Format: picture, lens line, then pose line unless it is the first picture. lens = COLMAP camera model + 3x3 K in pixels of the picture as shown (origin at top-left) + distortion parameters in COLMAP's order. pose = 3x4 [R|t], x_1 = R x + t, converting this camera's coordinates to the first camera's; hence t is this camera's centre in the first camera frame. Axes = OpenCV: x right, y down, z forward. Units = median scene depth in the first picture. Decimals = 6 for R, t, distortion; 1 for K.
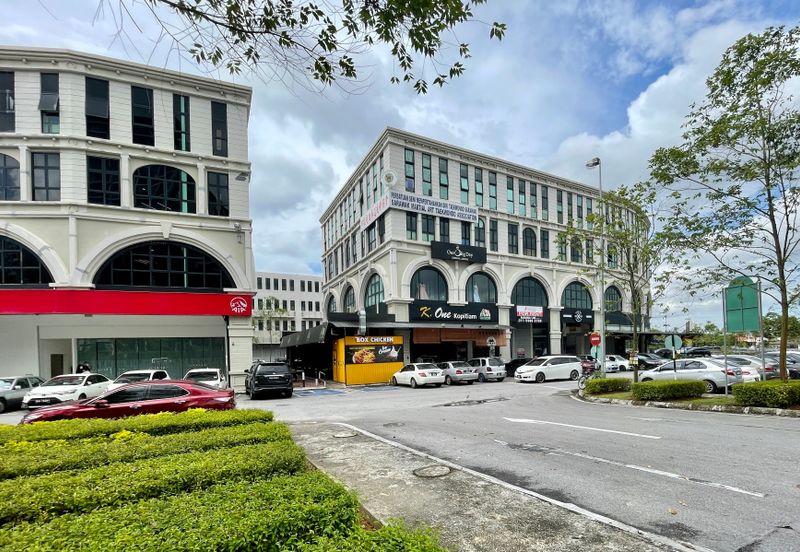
lens RADIAL K [[632.3, 0, 411.4], [0, 632.3, 277.0], [0, 0, 1]] dist [0.014151, 0.001390]
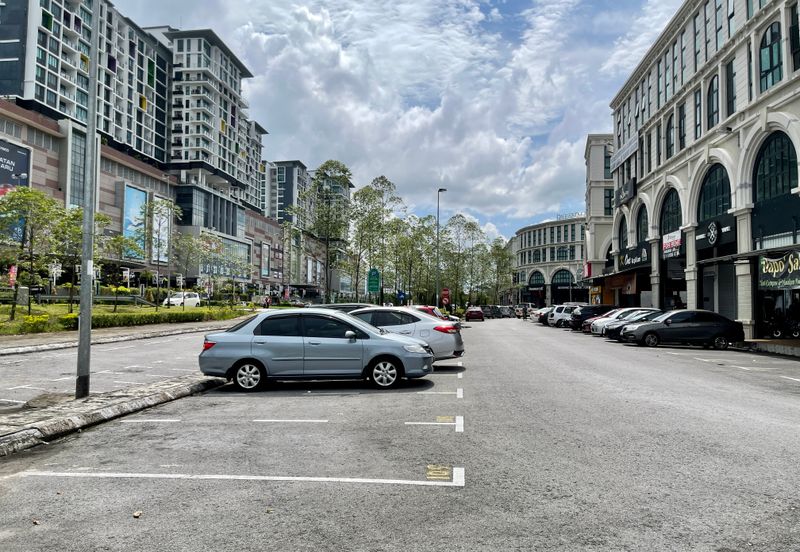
lens RADIAL K [[632.3, 0, 411.4], [0, 632.3, 277.0], [0, 0, 1]] dist [0.014151, 0.001390]
pose [[0.923539, 0.019102, -0.383028, -0.093030], [0.018051, 0.995487, 0.093170, 0.039377], [0.383079, -0.092960, 0.919026, 0.301335]]
